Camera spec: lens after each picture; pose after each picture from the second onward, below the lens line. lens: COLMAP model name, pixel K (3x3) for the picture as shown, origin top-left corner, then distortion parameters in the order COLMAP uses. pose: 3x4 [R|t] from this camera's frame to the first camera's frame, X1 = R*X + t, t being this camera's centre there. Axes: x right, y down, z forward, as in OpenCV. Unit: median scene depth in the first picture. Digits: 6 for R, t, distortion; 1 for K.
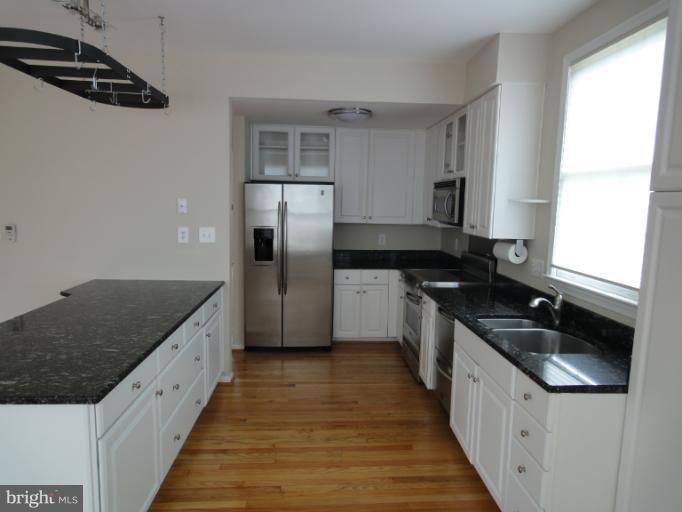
lens RADIAL K [[457.9, 0, 341.0], [0, 457.9, 256.0], [0, 0, 1]] dist [-0.004376, 0.001362]
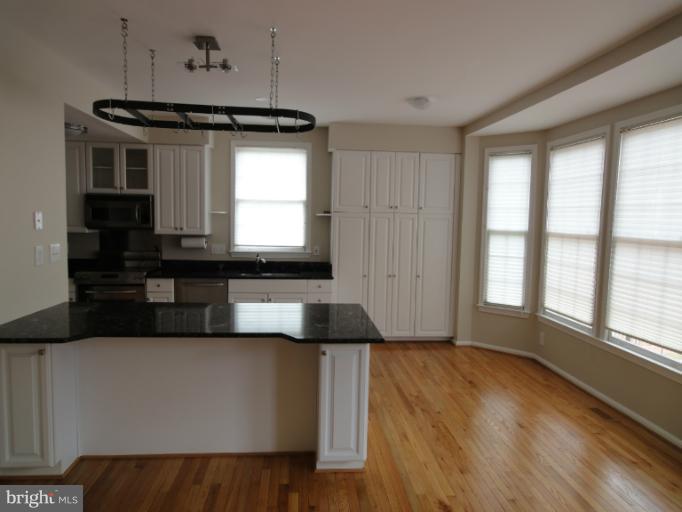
lens RADIAL K [[457.9, 0, 341.0], [0, 457.9, 256.0], [0, 0, 1]] dist [-0.004376, 0.001362]
pose [[-0.022747, -0.104976, 0.994215, -0.974703], [0.097505, 0.989498, 0.106709, -0.065411], [-0.994975, 0.099369, -0.012273, 0.378076]]
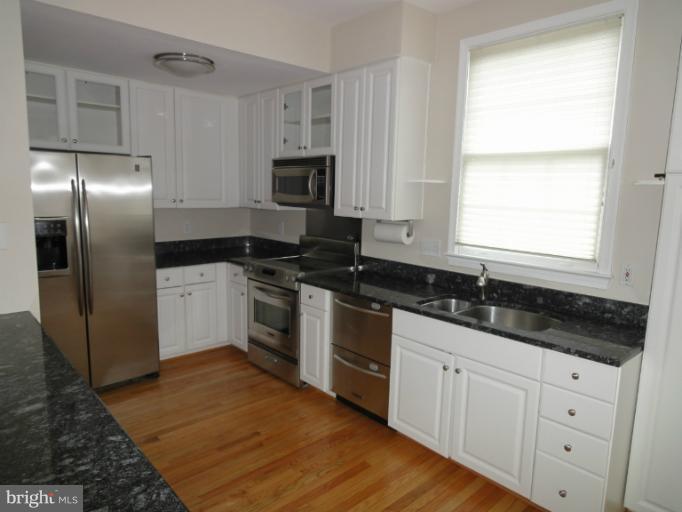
lens RADIAL K [[457.9, 0, 341.0], [0, 457.9, 256.0], [0, 0, 1]] dist [-0.004376, 0.001362]
pose [[0.780263, -0.092811, 0.618528, -0.252146], [0.065659, 0.995619, 0.066567, -0.025664], [-0.621996, -0.011328, 0.782938, 0.226803]]
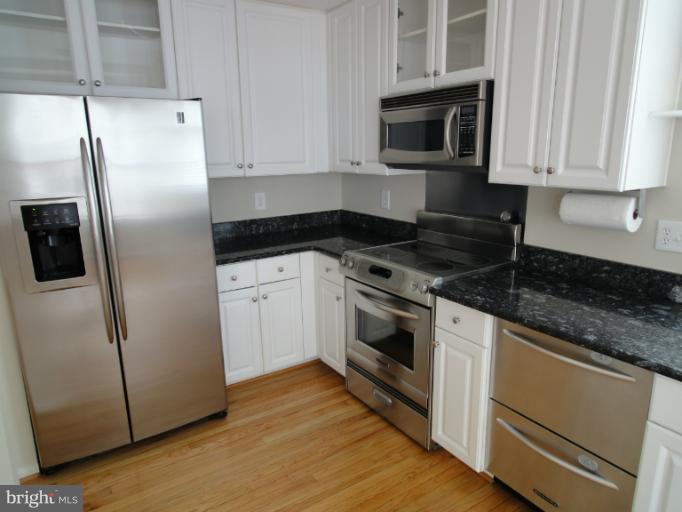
lens RADIAL K [[457.9, 0, 341.0], [0, 457.9, 256.0], [0, 0, 1]] dist [-0.004376, 0.001362]
pose [[0.869442, -0.145301, 0.472185, -0.141272], [0.089689, 0.986312, 0.138362, -0.047254], [-0.485826, -0.077948, 0.870573, 0.498551]]
